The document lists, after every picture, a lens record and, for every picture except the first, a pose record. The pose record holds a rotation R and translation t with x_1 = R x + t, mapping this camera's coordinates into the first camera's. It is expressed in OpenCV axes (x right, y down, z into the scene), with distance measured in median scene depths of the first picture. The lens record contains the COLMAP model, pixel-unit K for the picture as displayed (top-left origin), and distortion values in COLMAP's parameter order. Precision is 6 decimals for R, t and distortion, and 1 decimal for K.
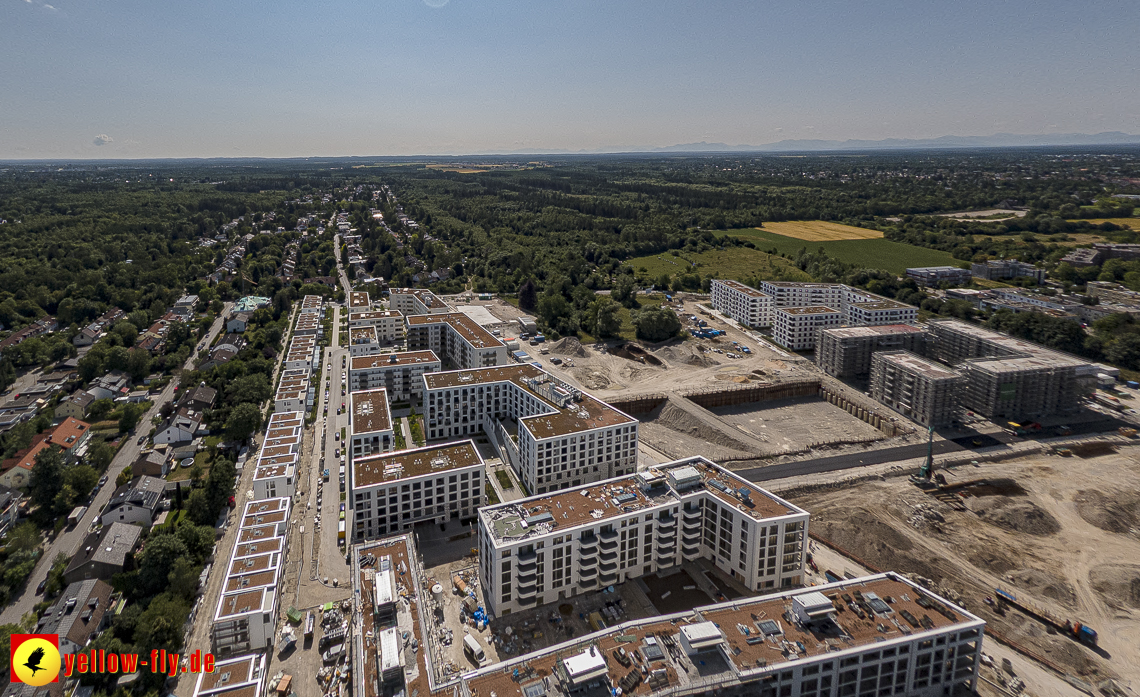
lens RADIAL K [[478.8, 0, 460.9], [0, 478.8, 208.4], [0, 0, 1]] dist [-0.021266, 0.001813]
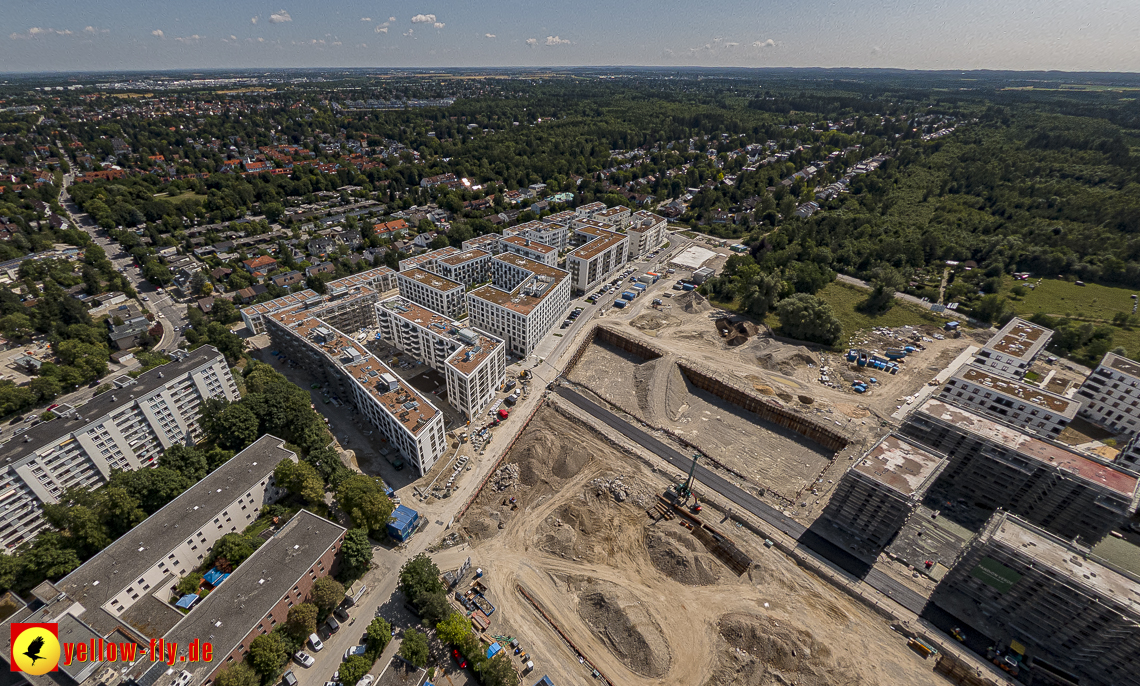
lens RADIAL K [[458.2, 0, 528.0], [0, 458.2, 396.5], [0, 0, 1]] dist [-0.018552, 0.001290]
pose [[0.549489, 0.506323, -0.664604, 0.798847], [-0.098755, 0.829239, 0.550099, -0.031779], [0.829644, -0.236641, 0.505660, 0.202139]]
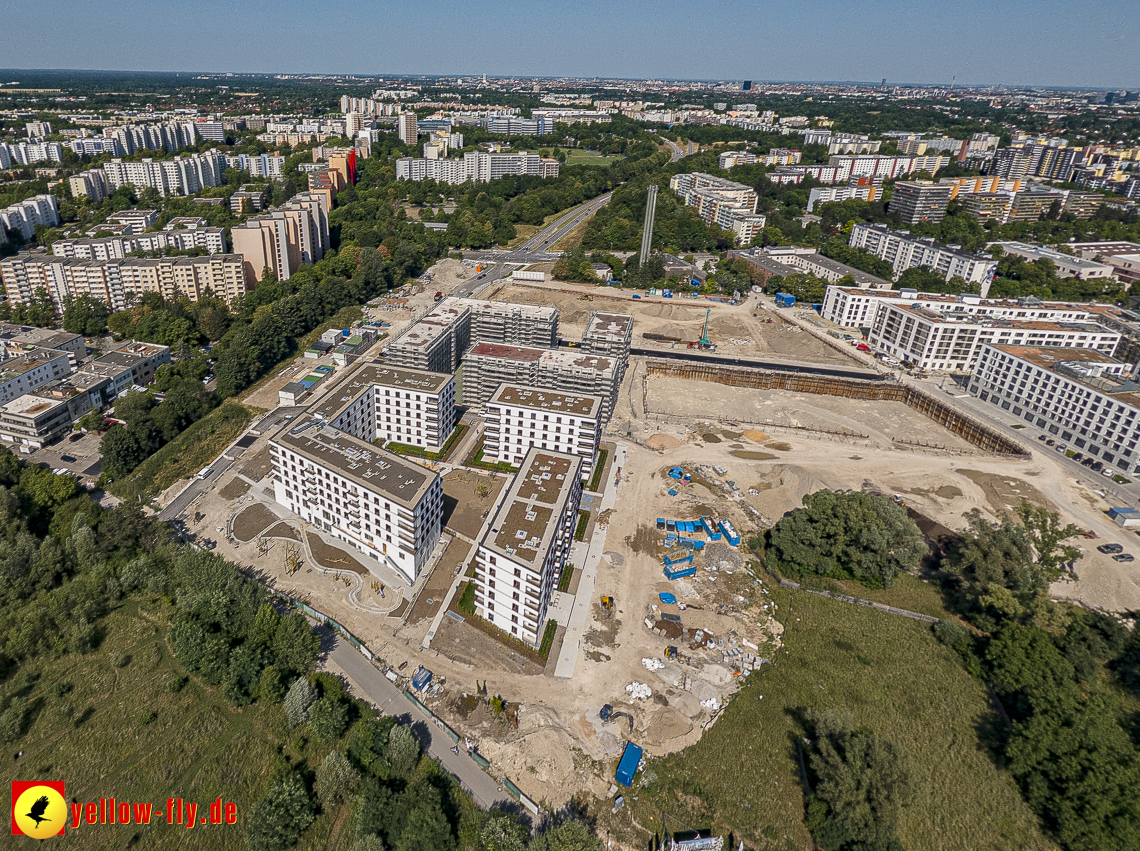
lens RADIAL K [[644.0, 0, 464.5], [0, 644.0, 356.7], [0, 0, 1]] dist [-0.019104, 0.004310]
pose [[-0.922804, -0.143688, 0.357474, 0.581707], [0.049038, 0.876498, 0.478902, -0.175170], [-0.382137, 0.459462, -0.801789, 1.624922]]
